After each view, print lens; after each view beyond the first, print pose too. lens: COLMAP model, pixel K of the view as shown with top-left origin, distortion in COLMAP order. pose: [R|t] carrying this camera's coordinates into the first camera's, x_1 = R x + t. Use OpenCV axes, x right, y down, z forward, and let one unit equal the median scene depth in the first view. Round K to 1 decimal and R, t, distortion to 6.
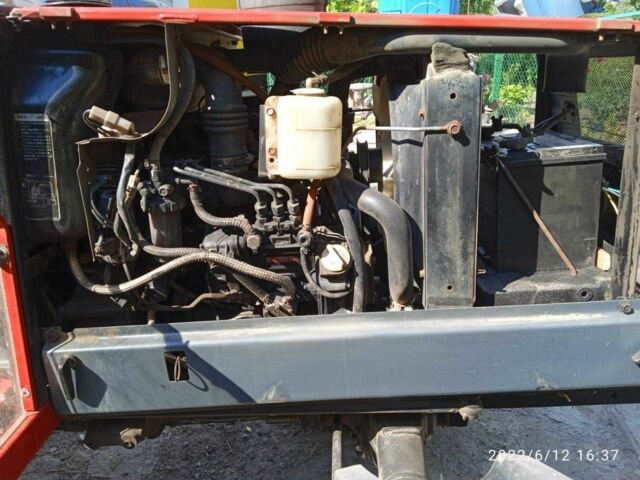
lens RADIAL K [[526.5, 0, 319.5], [0, 526.5, 232.0], [0, 0, 1]] dist [0.112770, -0.223072]
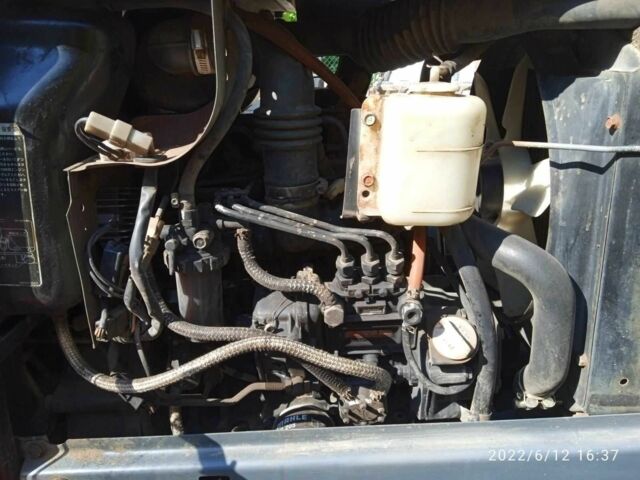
lens RADIAL K [[545.1, 0, 320.0], [0, 545.1, 240.0], [0, 0, 1]] dist [0.090854, -0.179260]
pose [[0.999992, 0.003637, 0.001736, -0.144437], [-0.003704, 0.999204, 0.039726, -0.103551], [-0.001590, -0.039732, 0.999209, 0.322045]]
